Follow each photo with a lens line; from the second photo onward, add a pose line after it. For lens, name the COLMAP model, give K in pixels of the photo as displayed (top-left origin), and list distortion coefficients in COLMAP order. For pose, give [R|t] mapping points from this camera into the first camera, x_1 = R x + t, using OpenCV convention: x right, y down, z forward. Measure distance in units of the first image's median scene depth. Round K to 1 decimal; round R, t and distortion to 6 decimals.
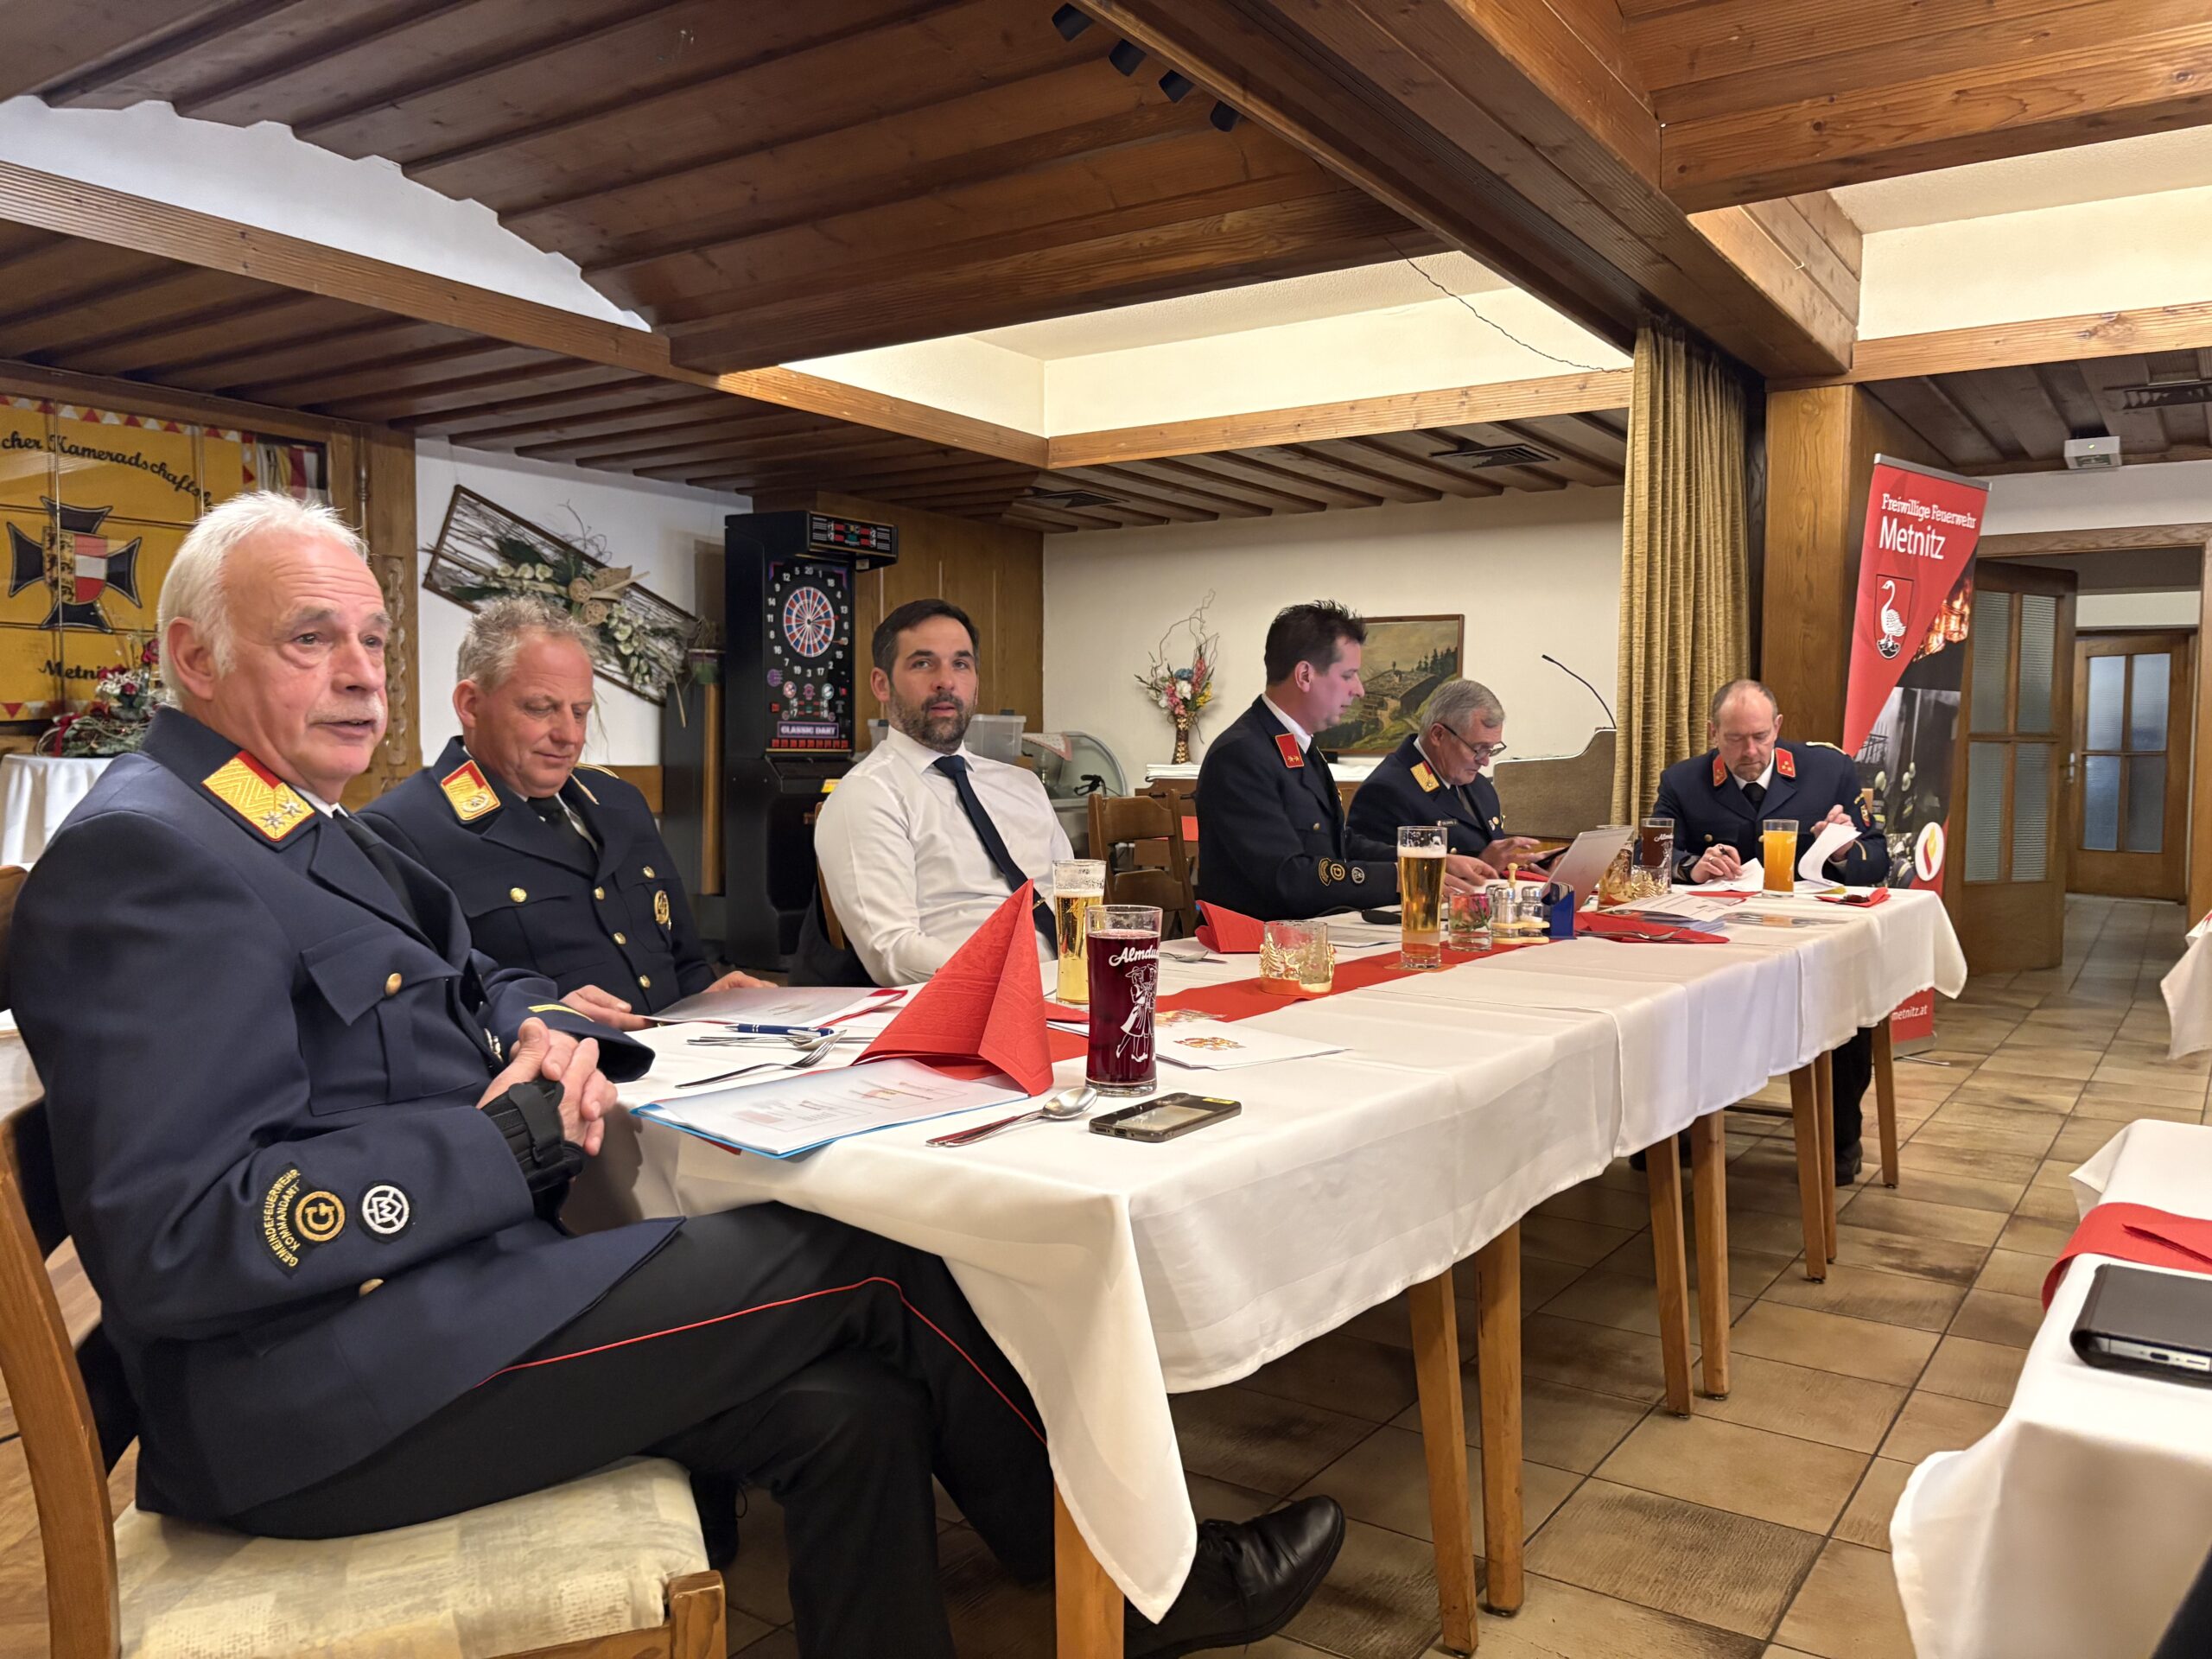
lens RADIAL K [[1676.7, 0, 1128.2], [0, 1676.7, 830.3], [0, 0, 1]] dist [0.033175, -0.035679]
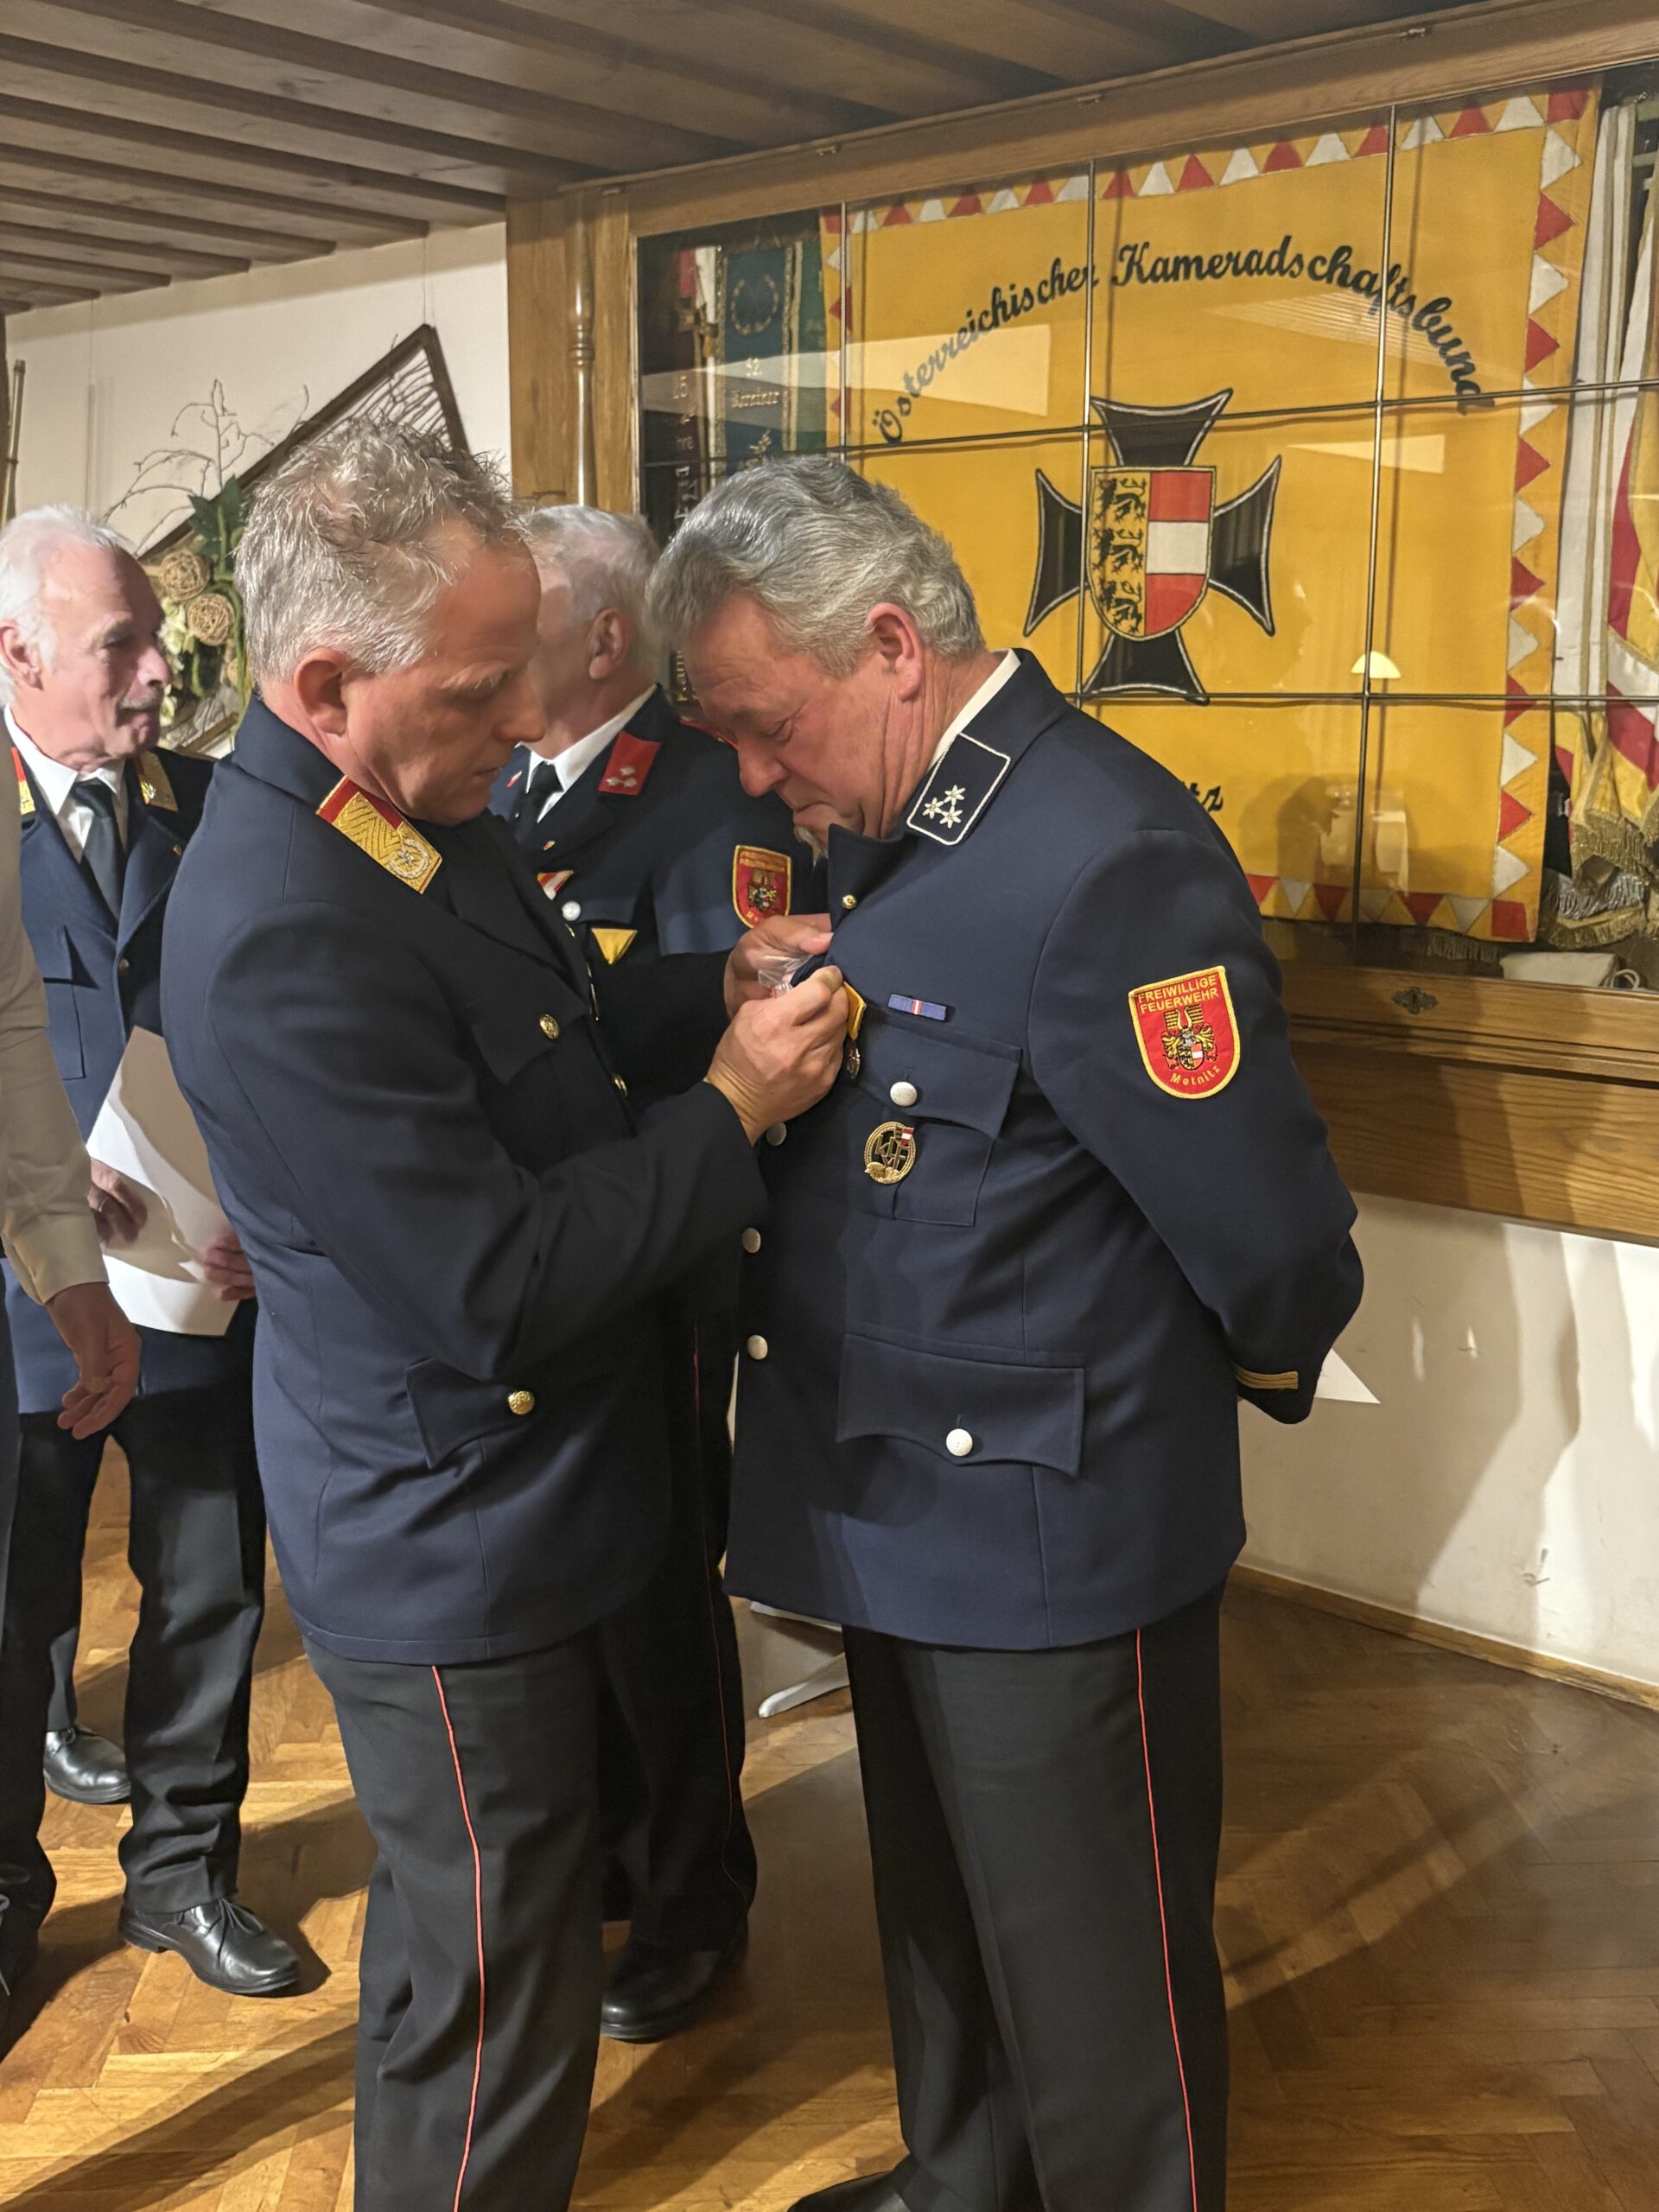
lens RADIAL K [[2360.8, 0, 785.3], [0, 2360.8, 1128.1], [0, 0, 1]] dist [0.010485, 0.000000]
pose [[-0.147851, 0.179103, -0.972657, 0.007514], [-0.049602, 0.980886, 0.188157, -0.110898], [0.987765, 0.076065, -0.136141, 0.925063]]
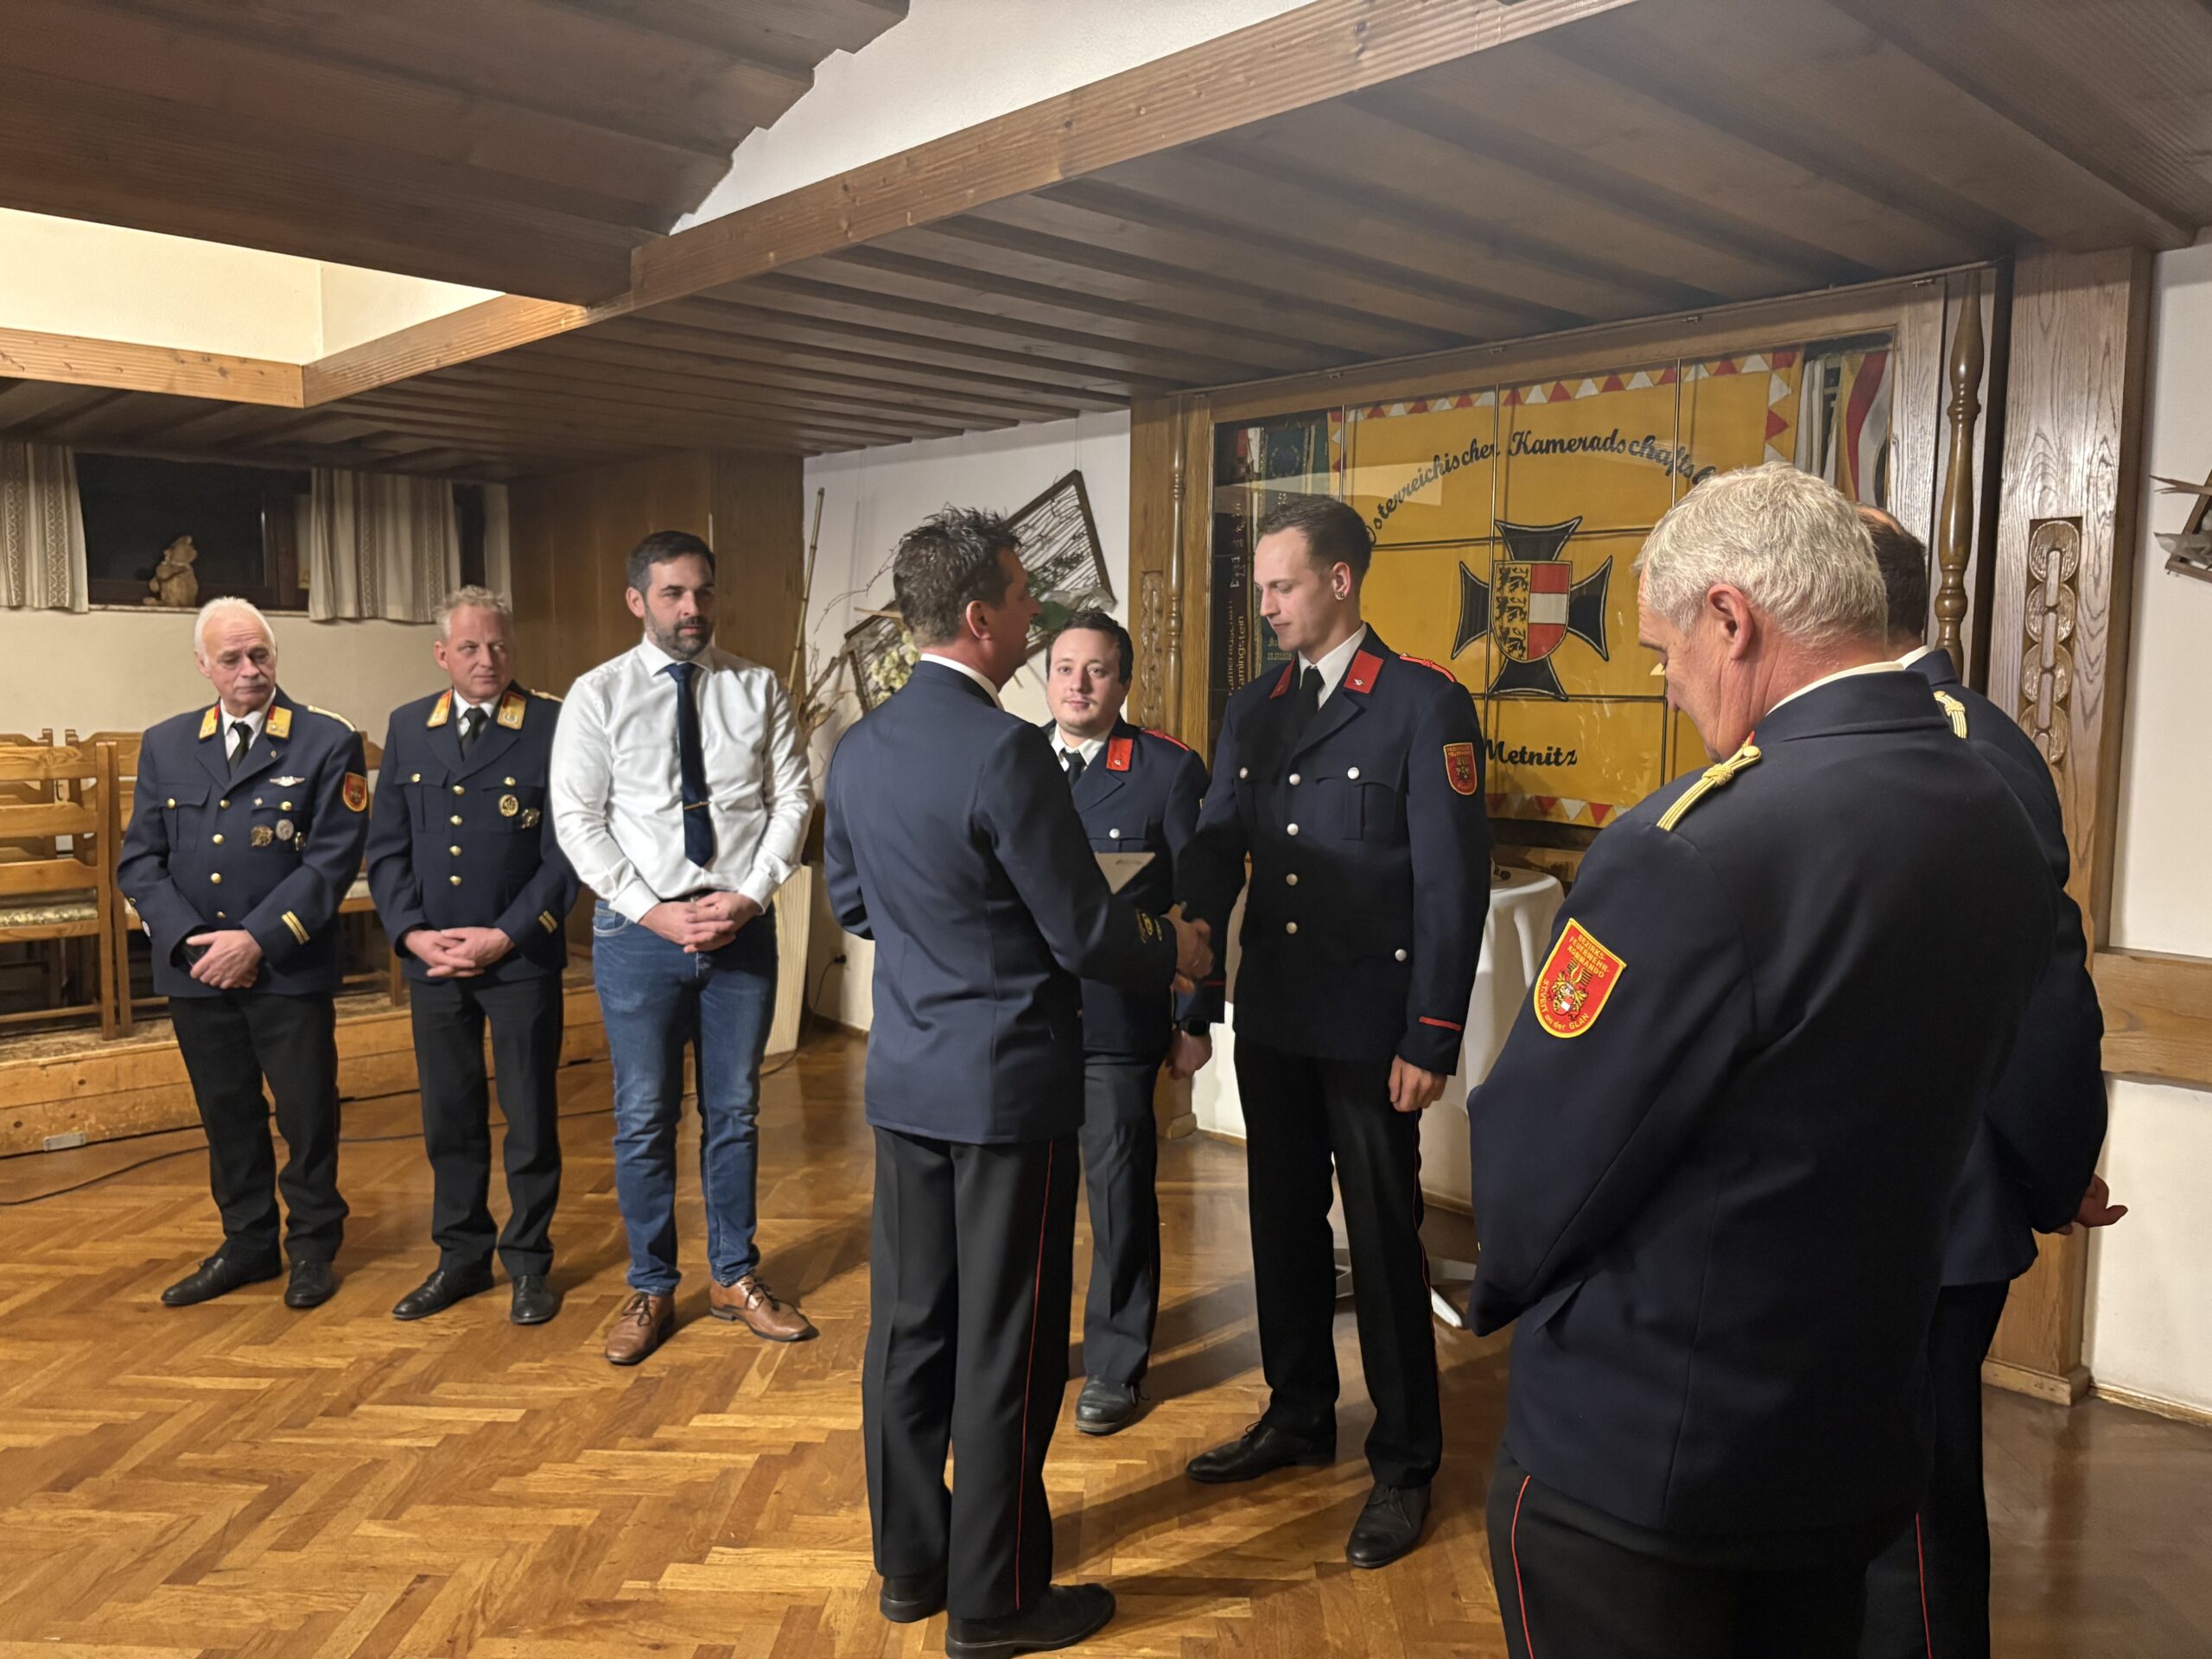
lens RADIAL K [[1676.7, 0, 1100.7], [0, 1676.7, 833.7], [0, 0, 1]] dist [0.033175, -0.035679]
pose [[-0.221642, 0.083899, -0.971512, 0.116775], [-0.057751, 0.993414, 0.098966, -0.112268], [0.973416, 0.078041, -0.215337, 0.908252]]
